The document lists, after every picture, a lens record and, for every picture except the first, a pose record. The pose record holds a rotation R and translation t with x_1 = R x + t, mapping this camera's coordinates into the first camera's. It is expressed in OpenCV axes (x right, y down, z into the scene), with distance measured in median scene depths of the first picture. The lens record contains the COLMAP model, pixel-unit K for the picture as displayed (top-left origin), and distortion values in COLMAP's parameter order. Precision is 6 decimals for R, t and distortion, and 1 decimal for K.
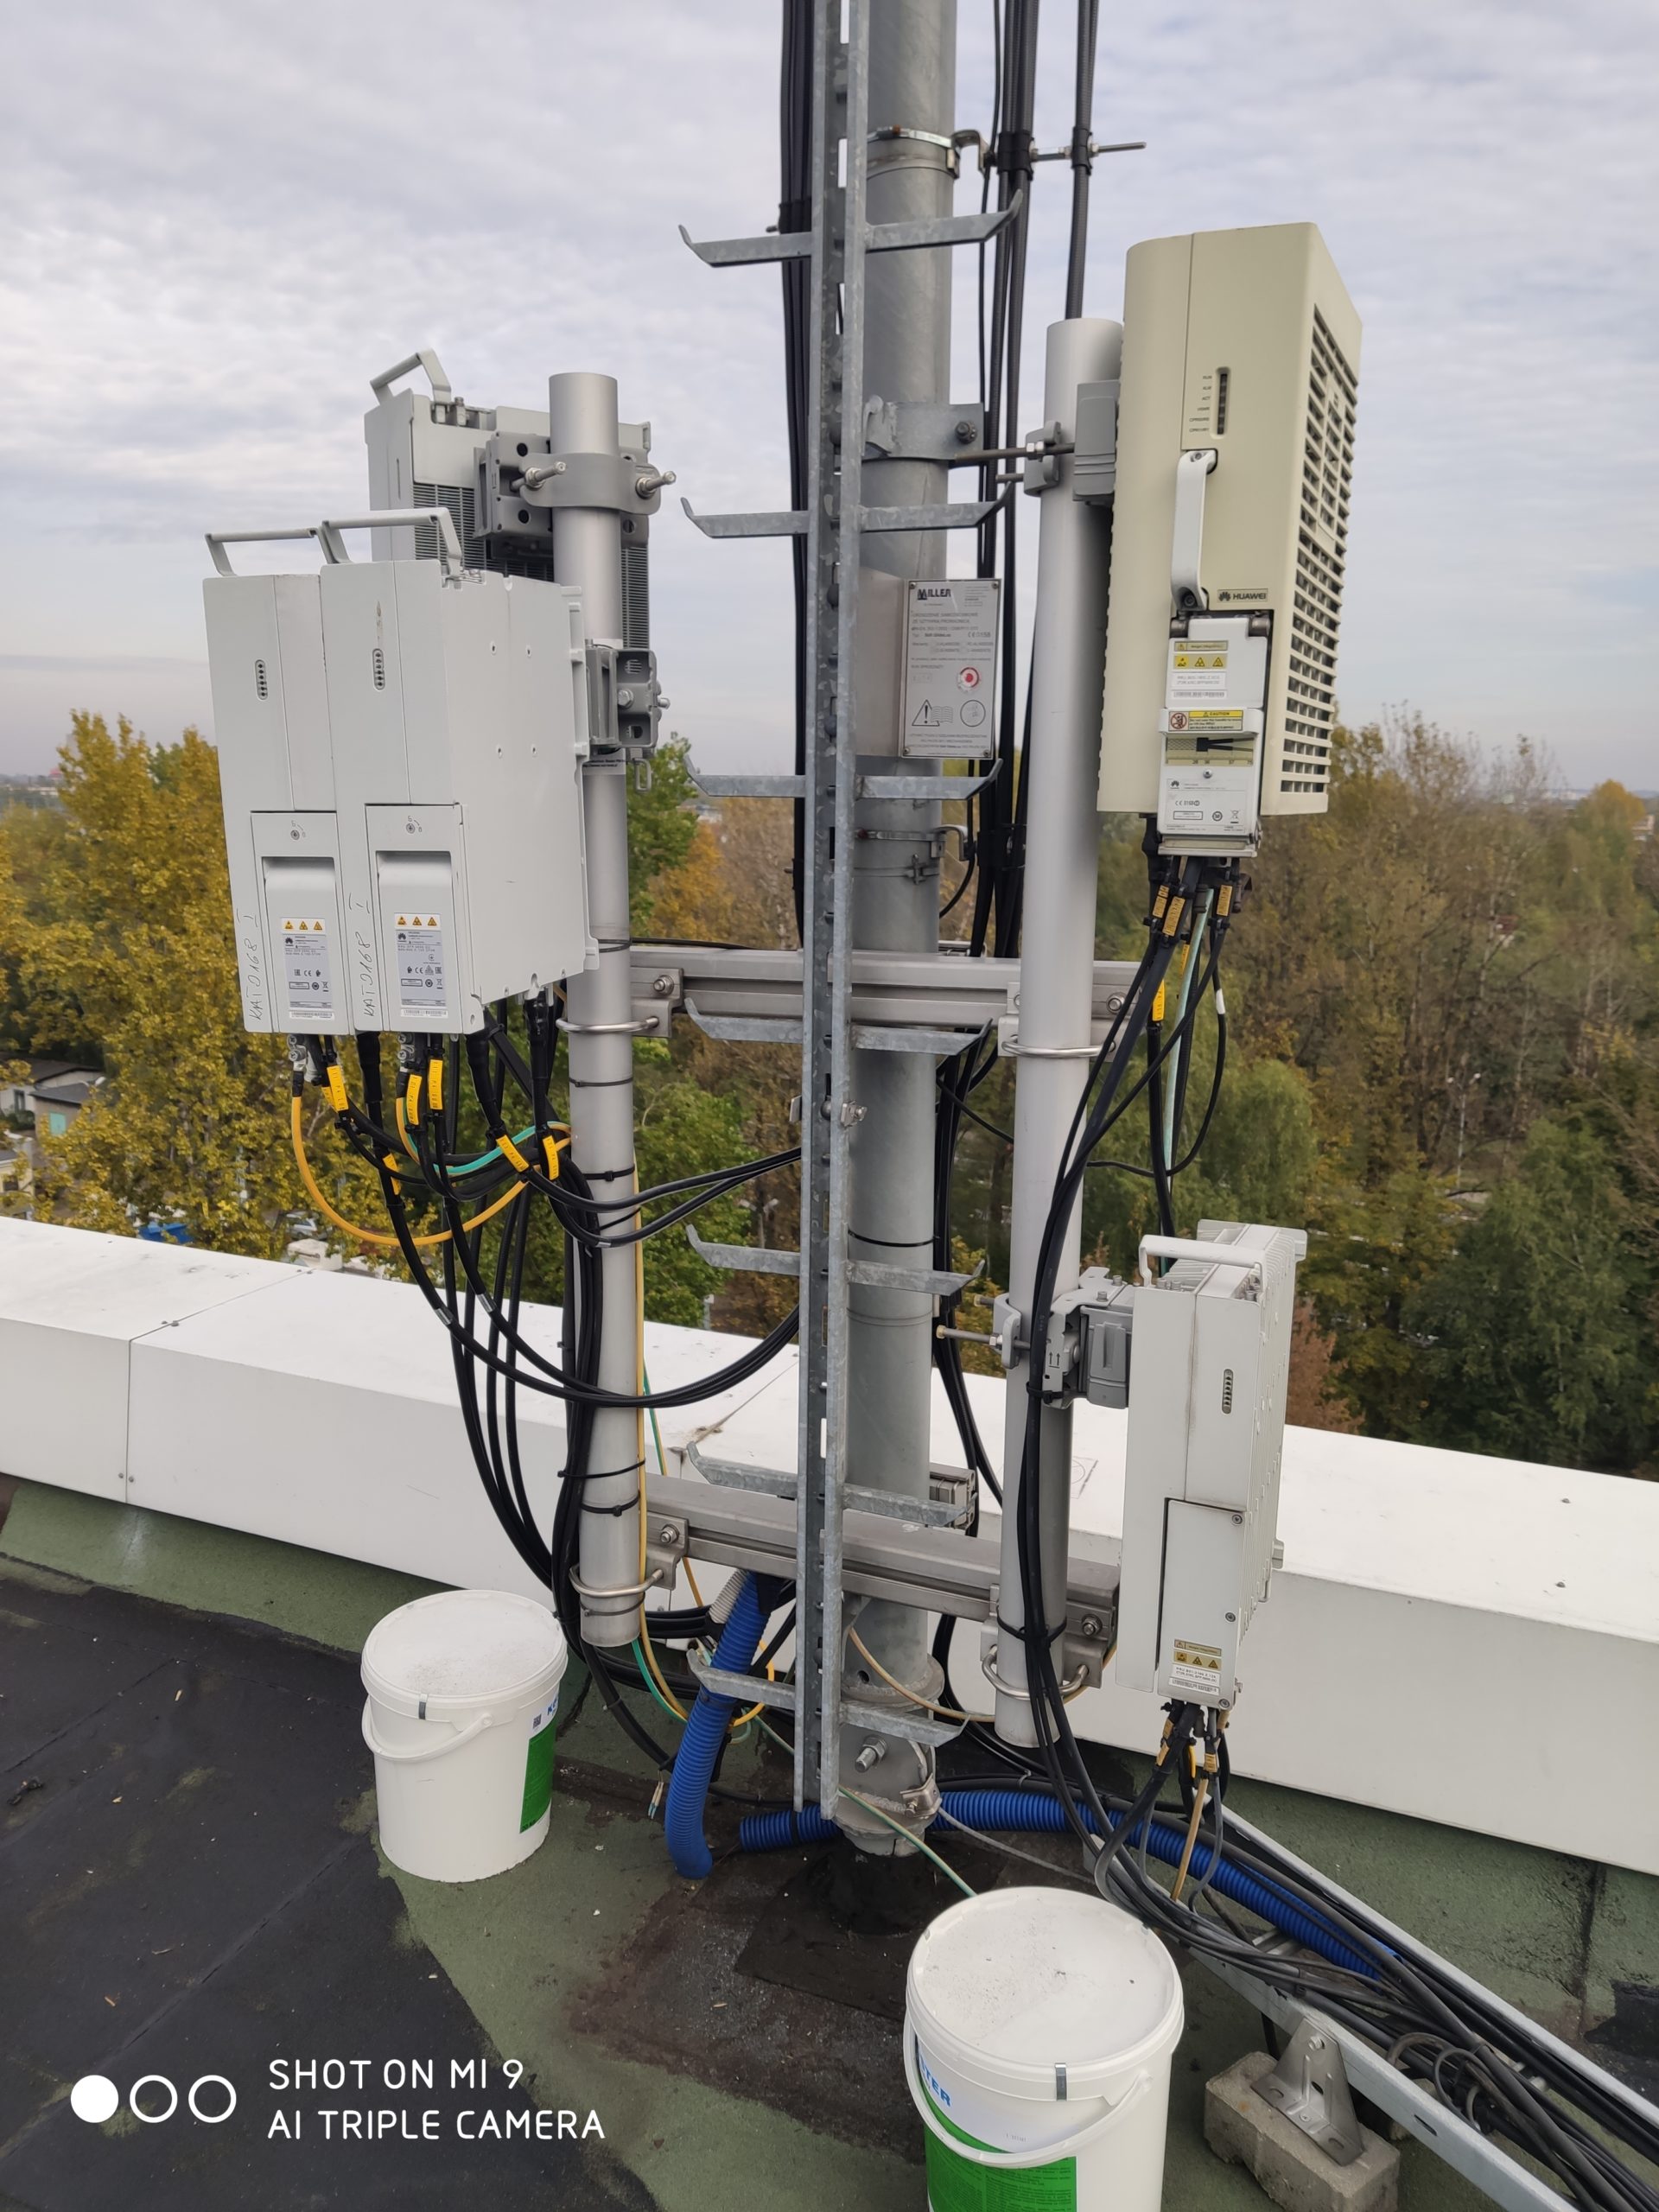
lens RADIAL K [[1672.1, 0, 829.5], [0, 1672.1, 1106.0], [0, 0, 1]] dist [0.058208, -0.160221]
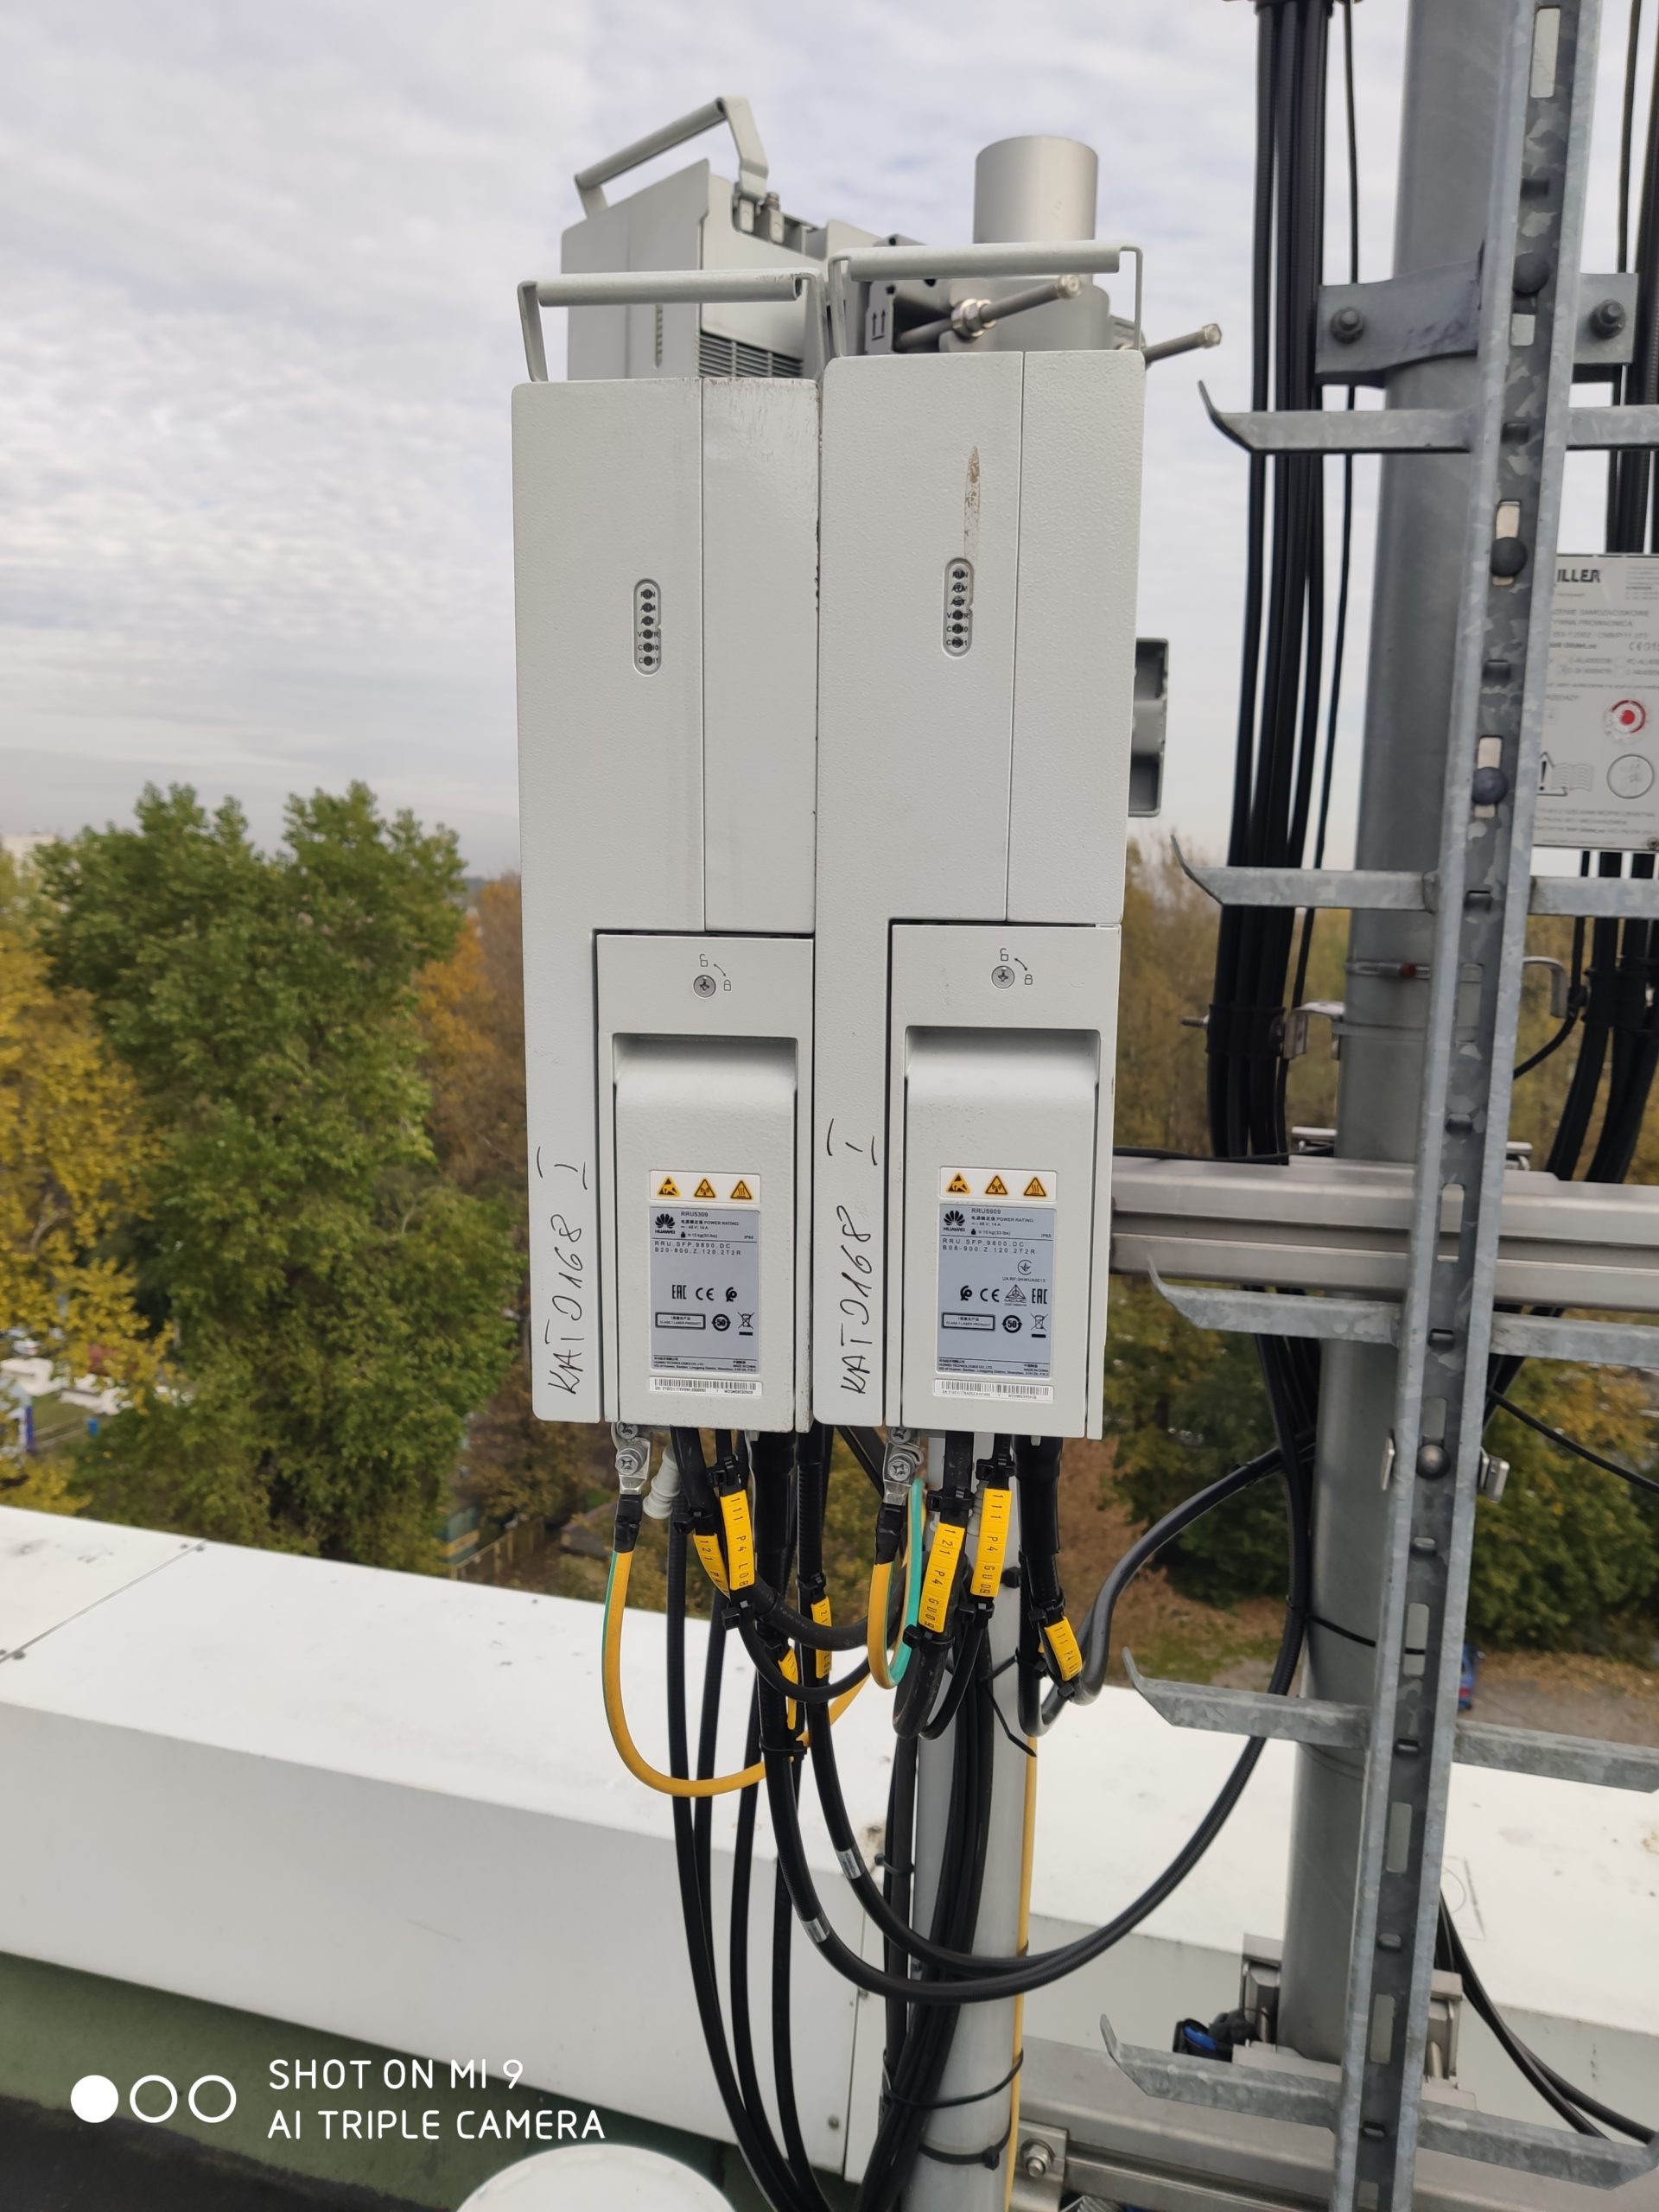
lens RADIAL K [[1700.2, 0, 829.5], [0, 1700.2, 1106.0], [0, 0, 1]] dist [-0.012403, -0.005665]
pose [[0.989327, 0.004152, 0.145654, -0.180718], [0.004190, 0.998370, -0.056919, -0.054090], [-0.145653, 0.056922, 0.987697, 0.291214]]
